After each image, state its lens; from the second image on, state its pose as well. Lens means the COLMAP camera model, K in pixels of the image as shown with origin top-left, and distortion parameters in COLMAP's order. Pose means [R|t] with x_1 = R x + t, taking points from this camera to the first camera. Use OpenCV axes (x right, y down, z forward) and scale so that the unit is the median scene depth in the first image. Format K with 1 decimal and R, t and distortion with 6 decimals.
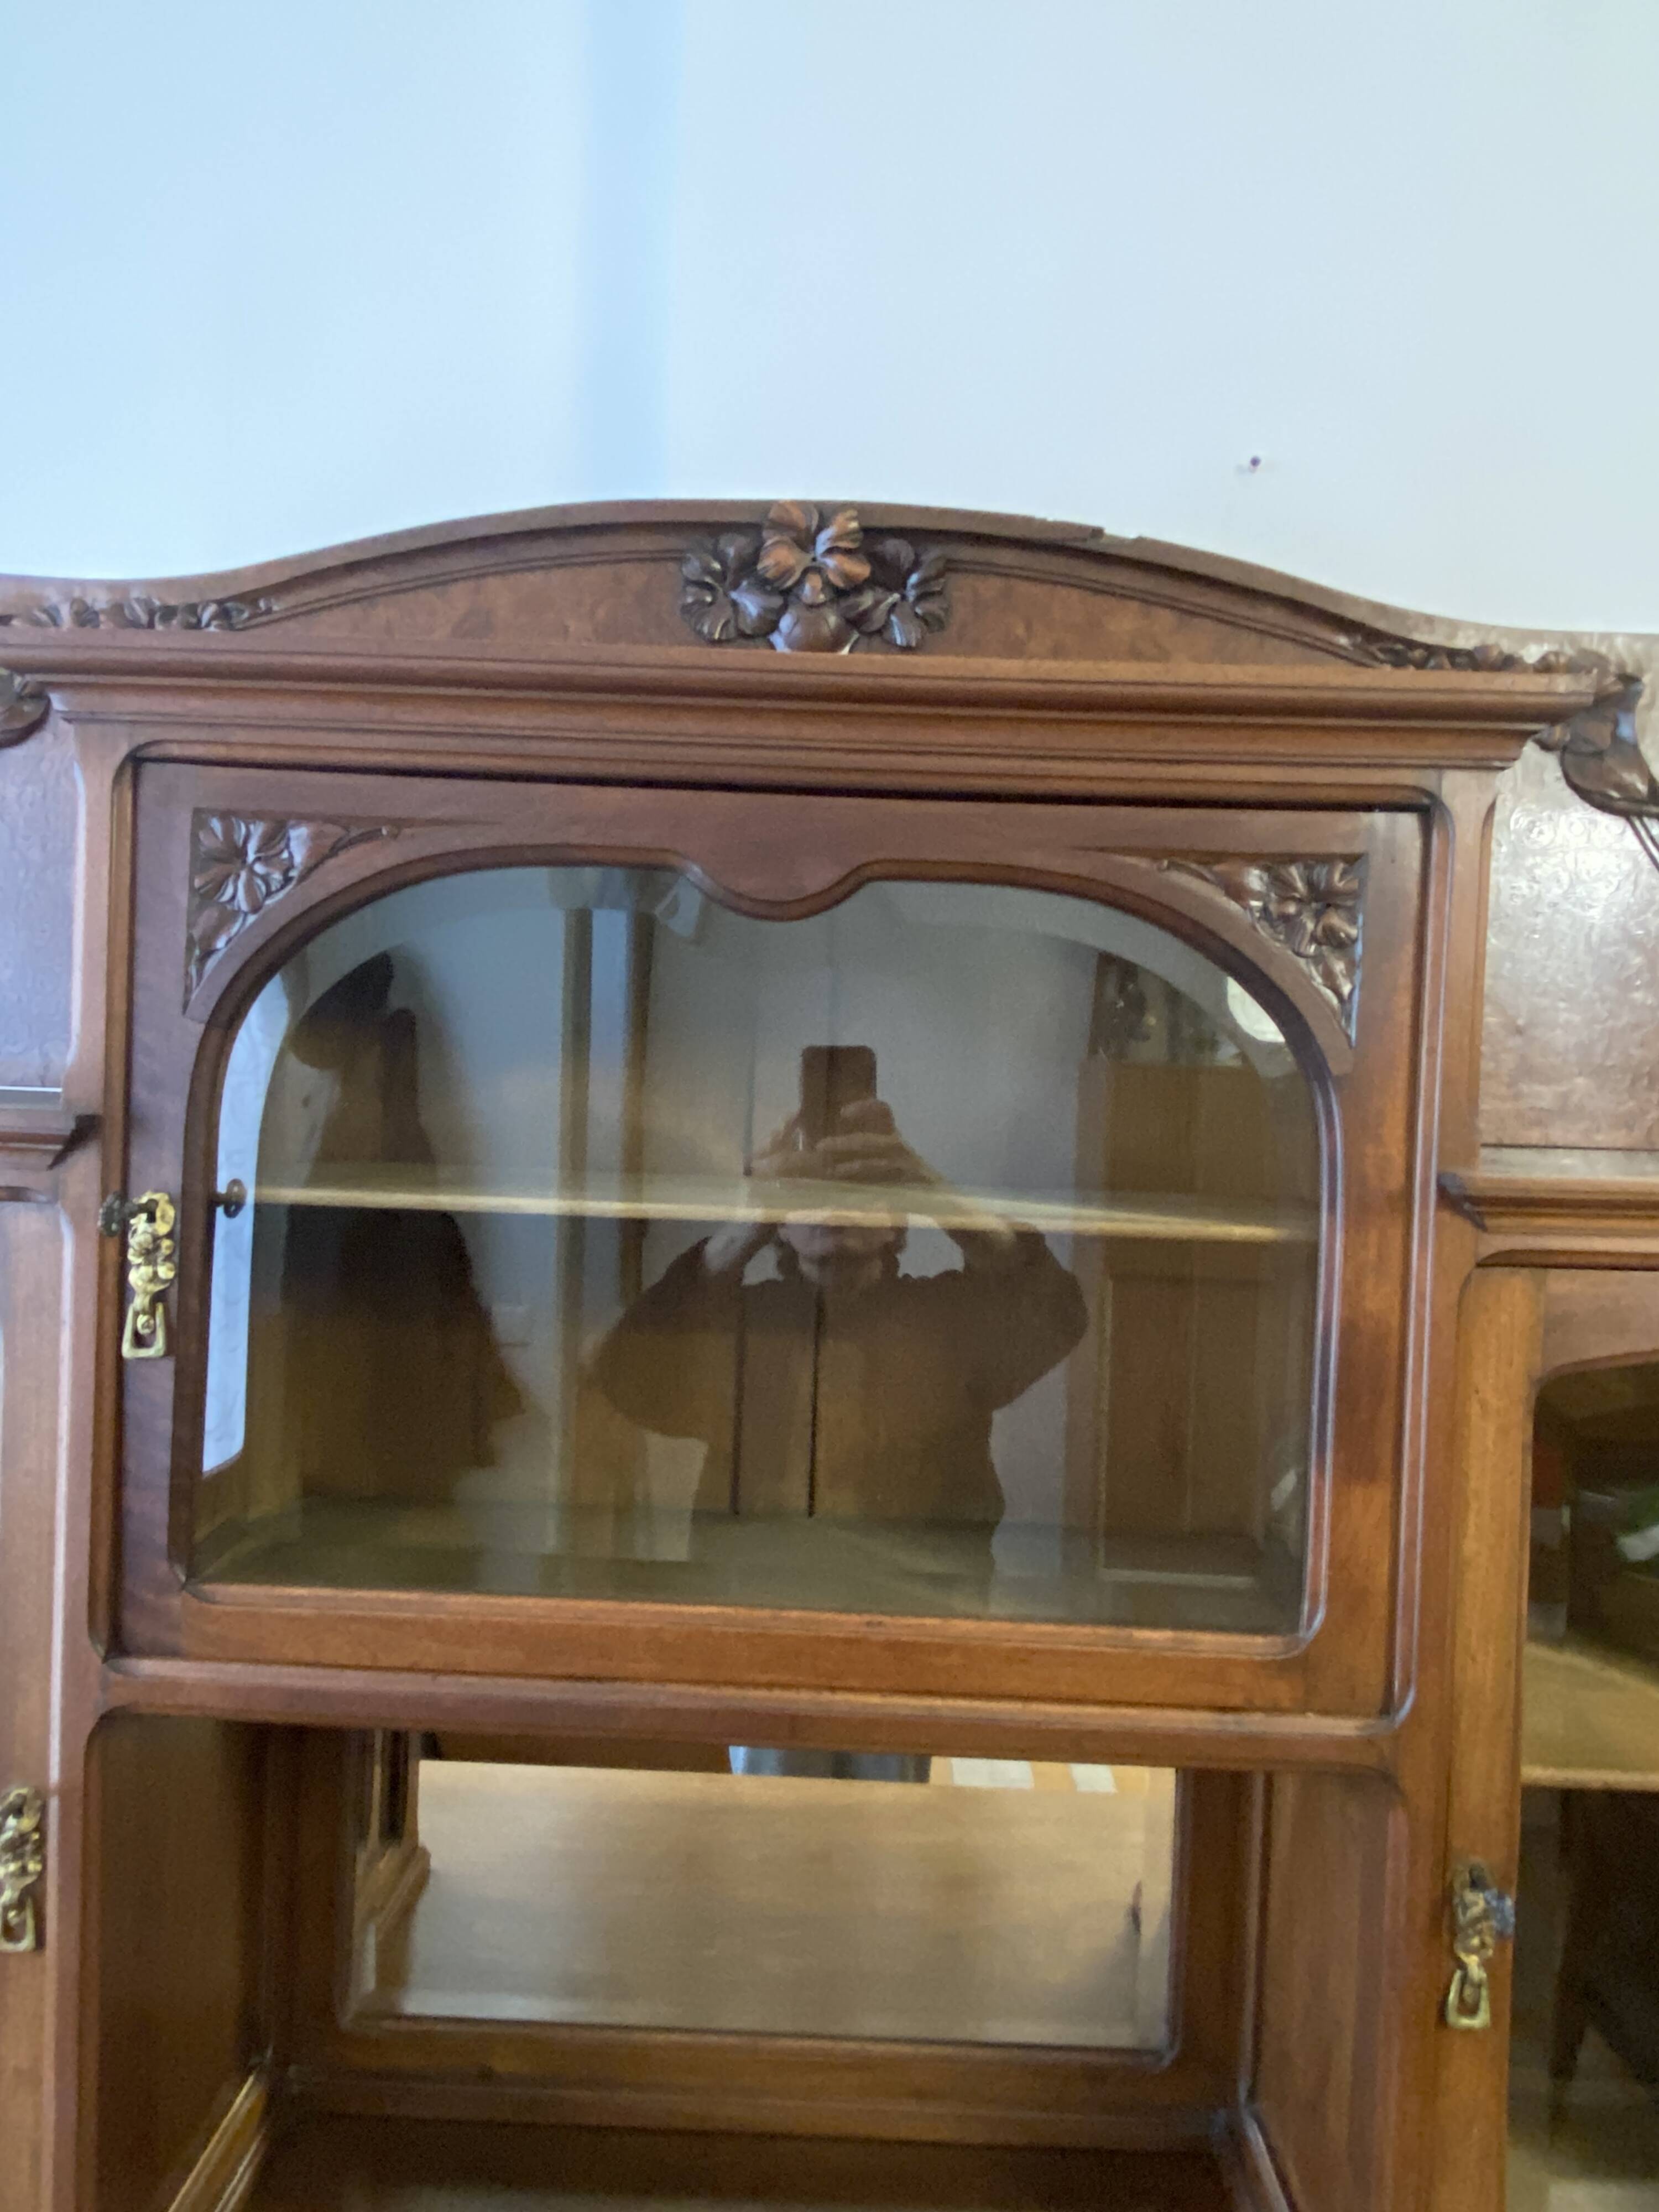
lens RADIAL K [[1460.0, 0, 832.5], [0, 1460.0, 1102.4], [0, 0, 1]] dist [0.057590, -0.059235]
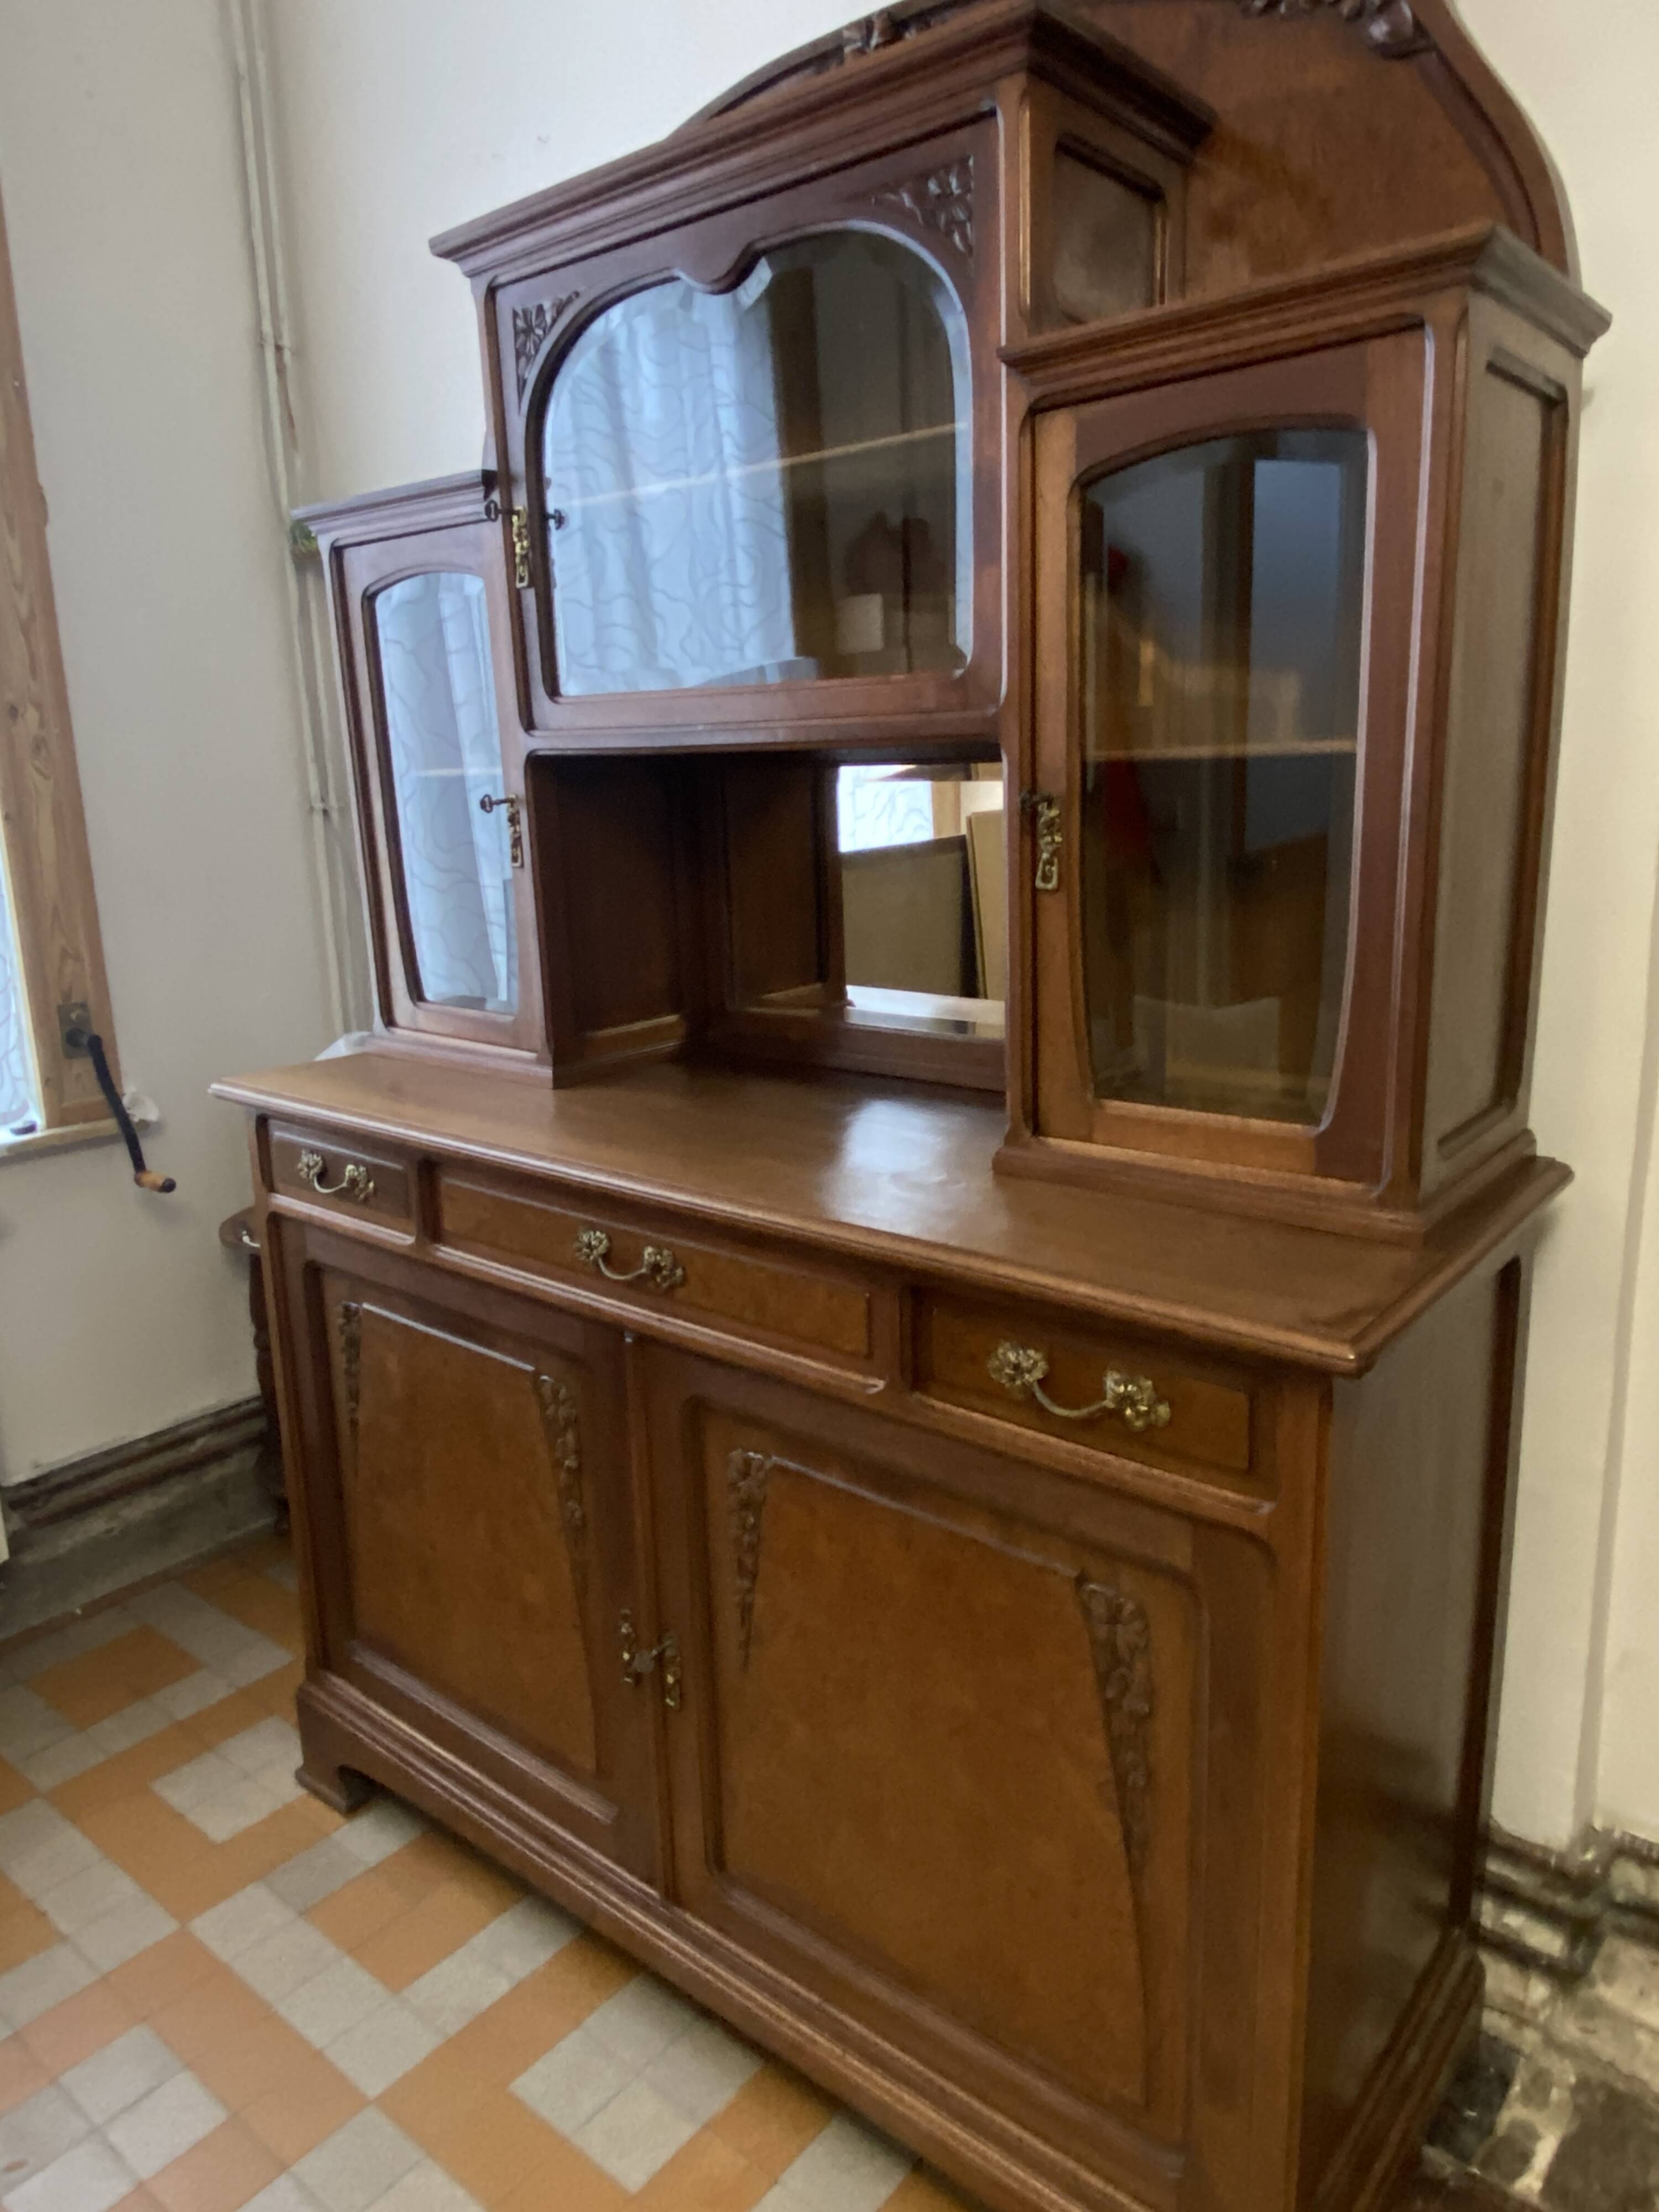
lens RADIAL K [[1437.3, 0, 833.8], [0, 1437.3, 1086.1], [0, 0, 1]] dist [0.060484, -0.059787]
pose [[0.779441, 0.078036, -0.621596, 1.293786], [0.048221, 0.981795, 0.183722, 0.526670], [0.624617, -0.173174, 0.761488, -0.480432]]
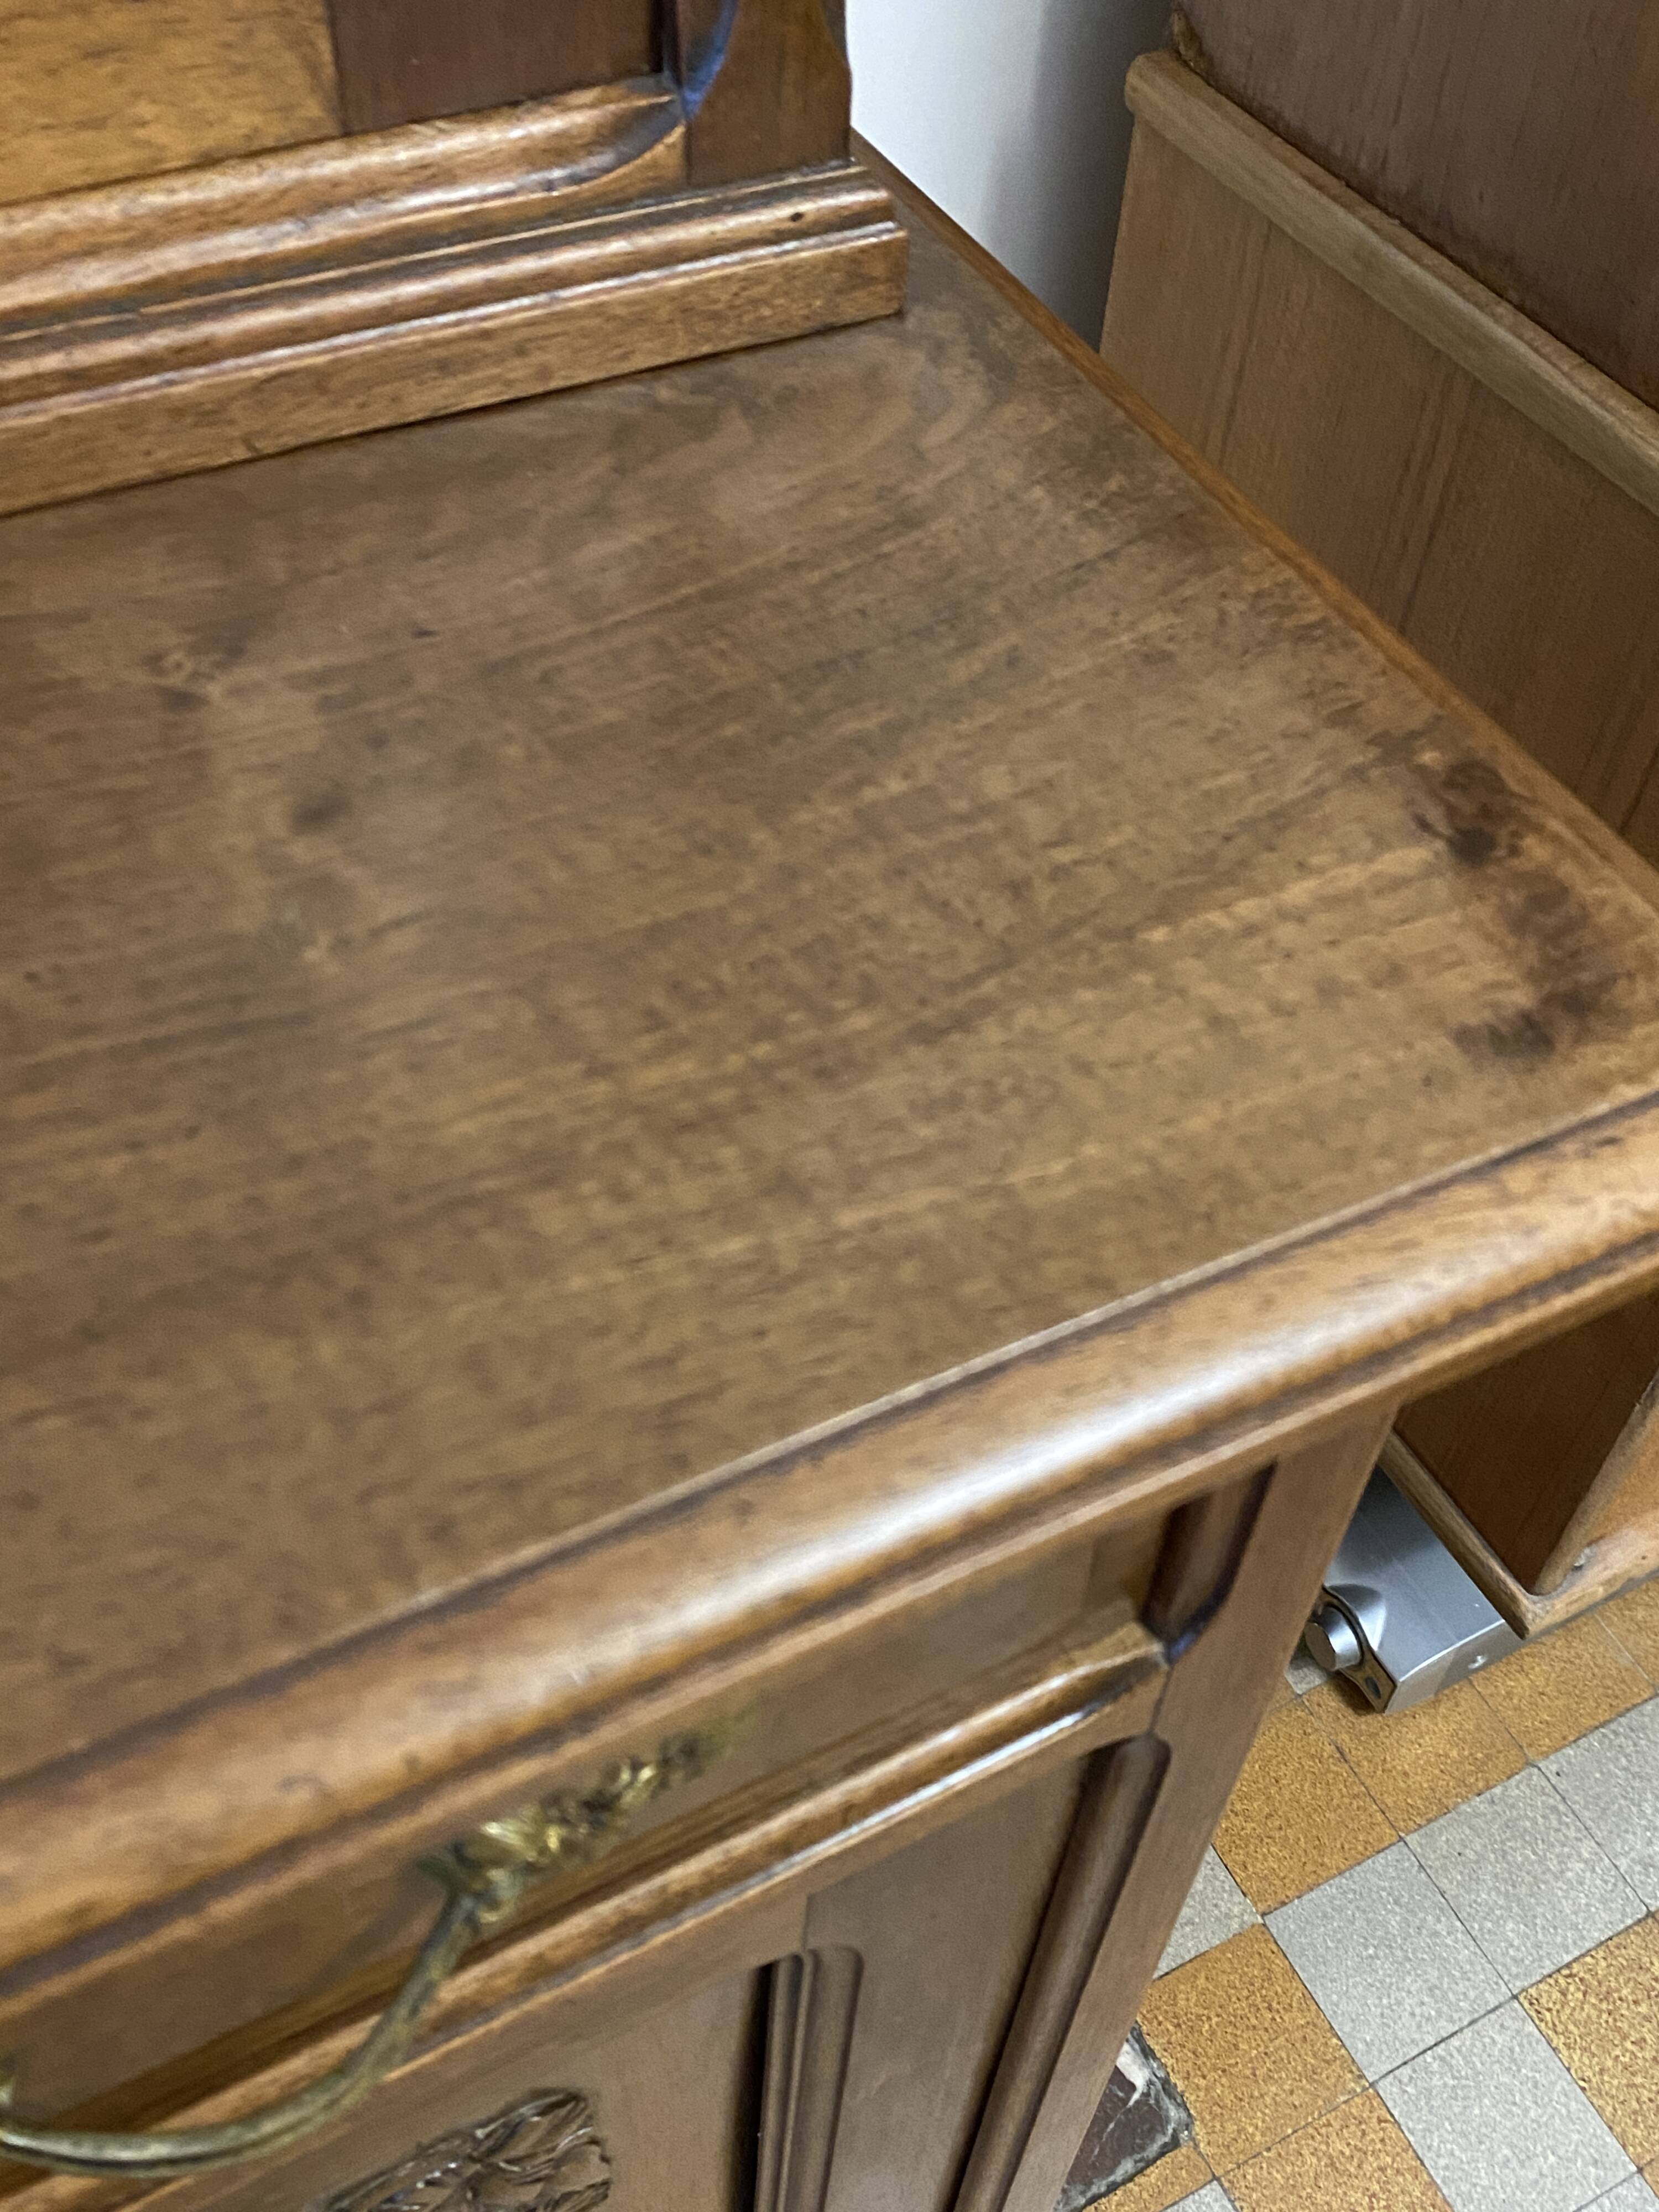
lens RADIAL K [[2185.1, 0, 856.5], [0, 2185.1, 1099.8], [0, 0, 1]] dist [0.006166, 0.010482]
pose [[0.874539, -0.359750, 0.325209, 0.620823], [-0.010360, 0.656585, 0.754181, 0.721362], [-0.484844, -0.662930, 0.570482, 0.568221]]
